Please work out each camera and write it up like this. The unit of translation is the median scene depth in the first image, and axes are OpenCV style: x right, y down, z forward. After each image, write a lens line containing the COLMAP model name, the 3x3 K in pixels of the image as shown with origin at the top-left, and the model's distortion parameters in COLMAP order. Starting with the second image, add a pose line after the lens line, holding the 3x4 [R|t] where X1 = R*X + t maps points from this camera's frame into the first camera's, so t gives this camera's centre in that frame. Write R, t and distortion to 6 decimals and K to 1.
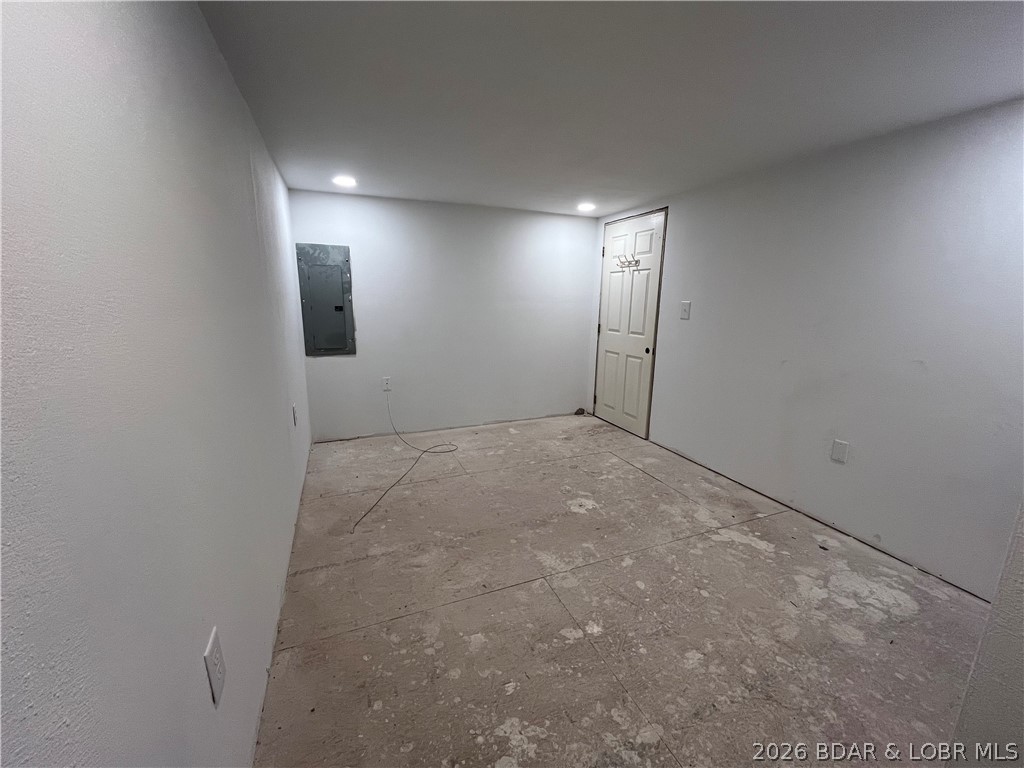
lens RADIAL K [[413.3, 0, 511.6], [0, 413.3, 384.7], [0, 0, 1]] dist [-0.001916, -0.000419]
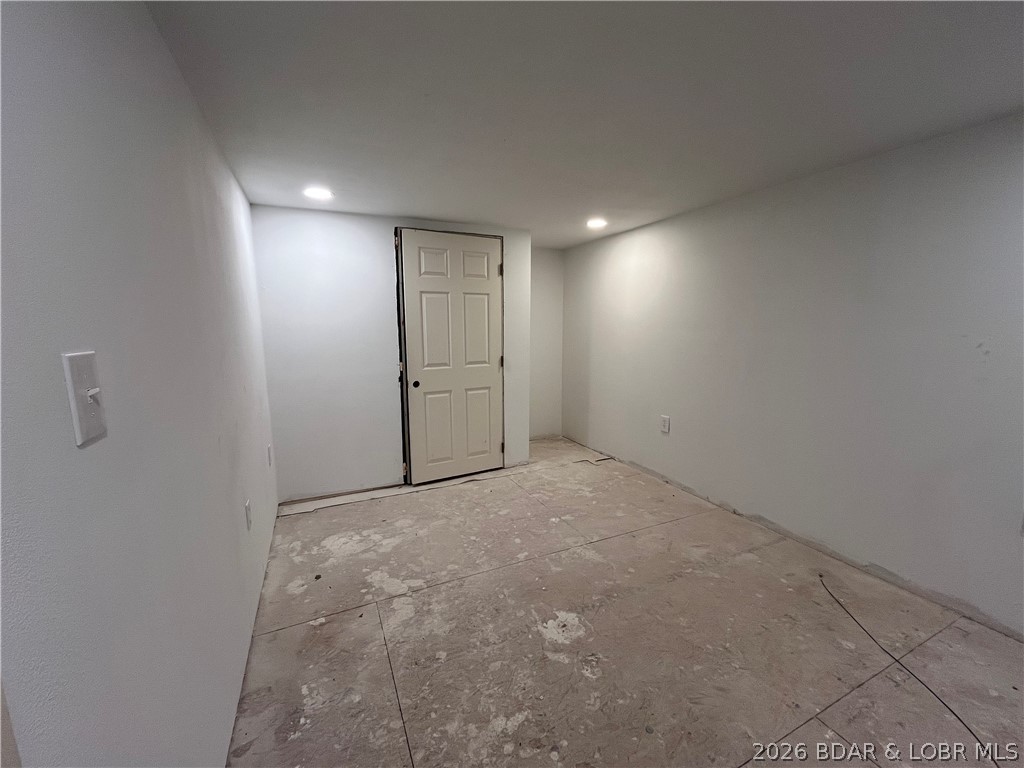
lens RADIAL K [[413.3, 0, 511.9], [0, 413.3, 386.2], [0, 0, 1]] dist [-0.001916, -0.000419]
pose [[-0.998789, 0.005263, -0.048914, 0.334705], [-0.012525, 0.934294, 0.356282, -0.379242], [0.047575, 0.356463, -0.933097, 1.750206]]
